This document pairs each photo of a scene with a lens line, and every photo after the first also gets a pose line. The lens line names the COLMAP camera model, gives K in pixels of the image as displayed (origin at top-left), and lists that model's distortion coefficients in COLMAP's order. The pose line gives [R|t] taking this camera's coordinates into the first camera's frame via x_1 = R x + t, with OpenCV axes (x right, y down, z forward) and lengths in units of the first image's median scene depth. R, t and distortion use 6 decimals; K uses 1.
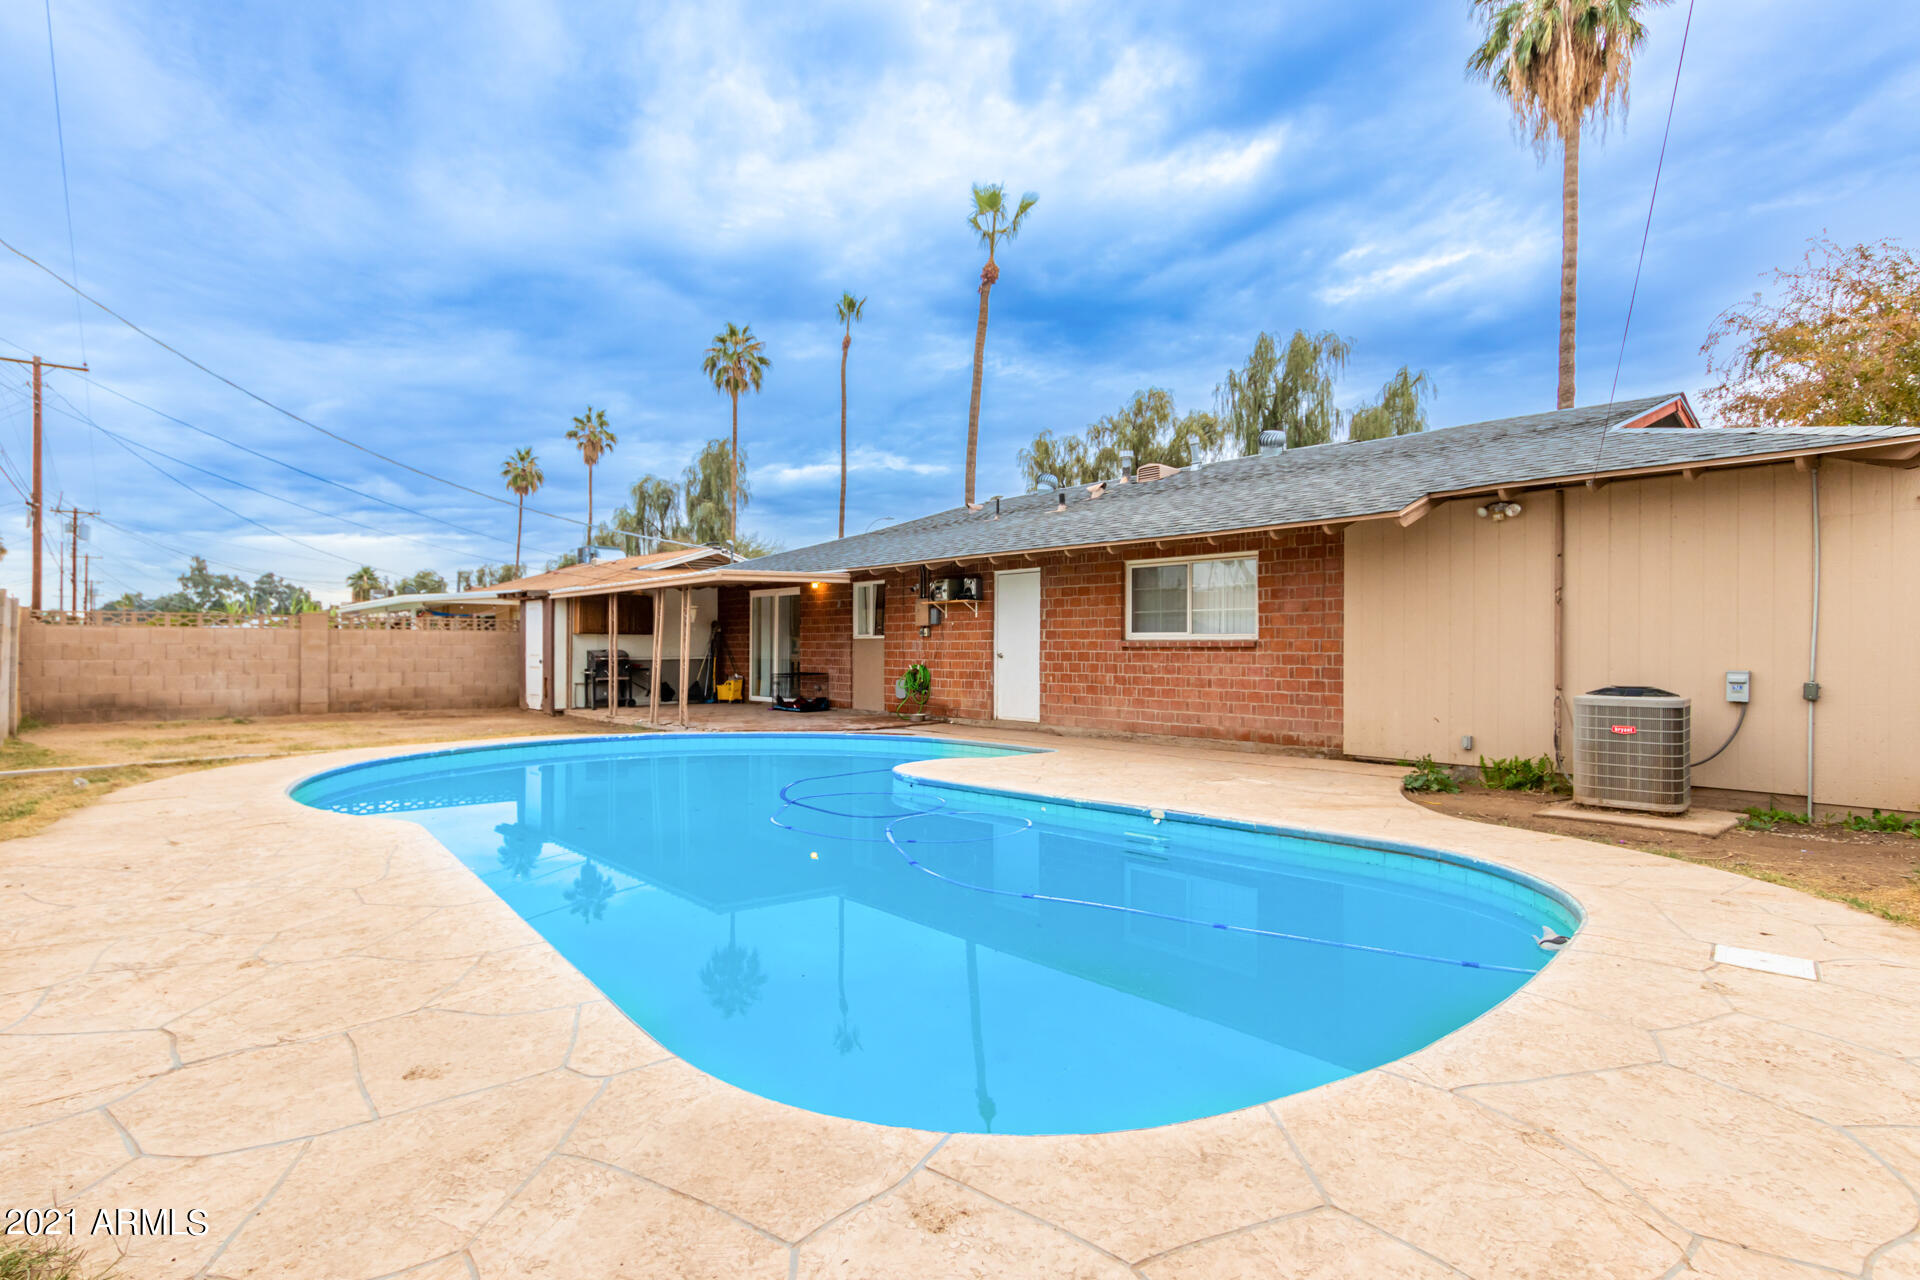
lens RADIAL K [[969.9, 0, 951.8], [0, 969.9, 641.5], [0, 0, 1]] dist [0.002564, 0.000067]
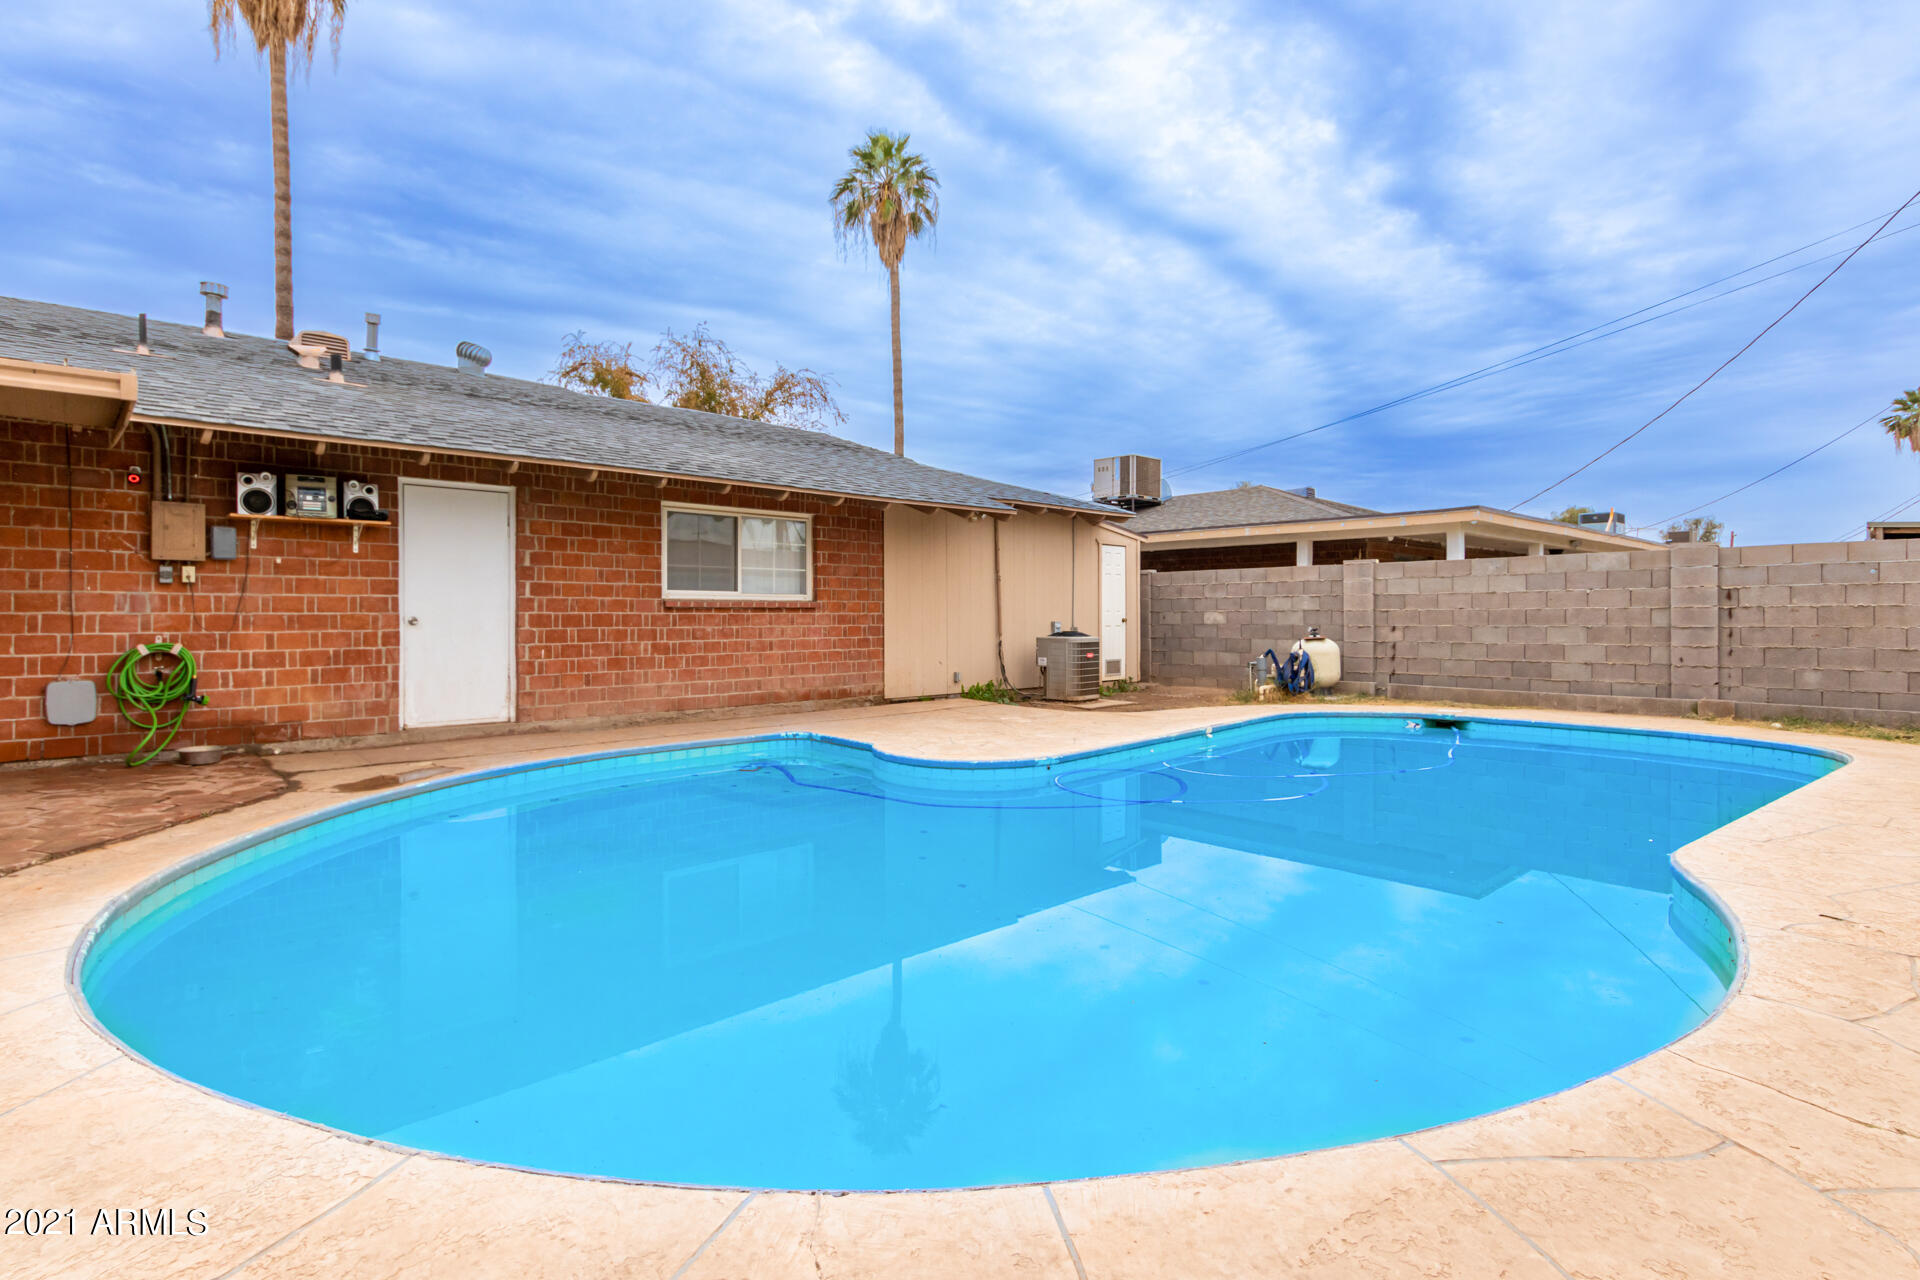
lens RADIAL K [[946.4, 0, 955.3], [0, 946.4, 633.0], [0, 0, 1]] dist [0.015223, -0.006765]
pose [[-0.028214, -0.021851, 0.999363, -0.645554], [-0.005962, 0.999747, 0.021691, 0.008702], [-0.999584, -0.005346, -0.028337, 0.814451]]
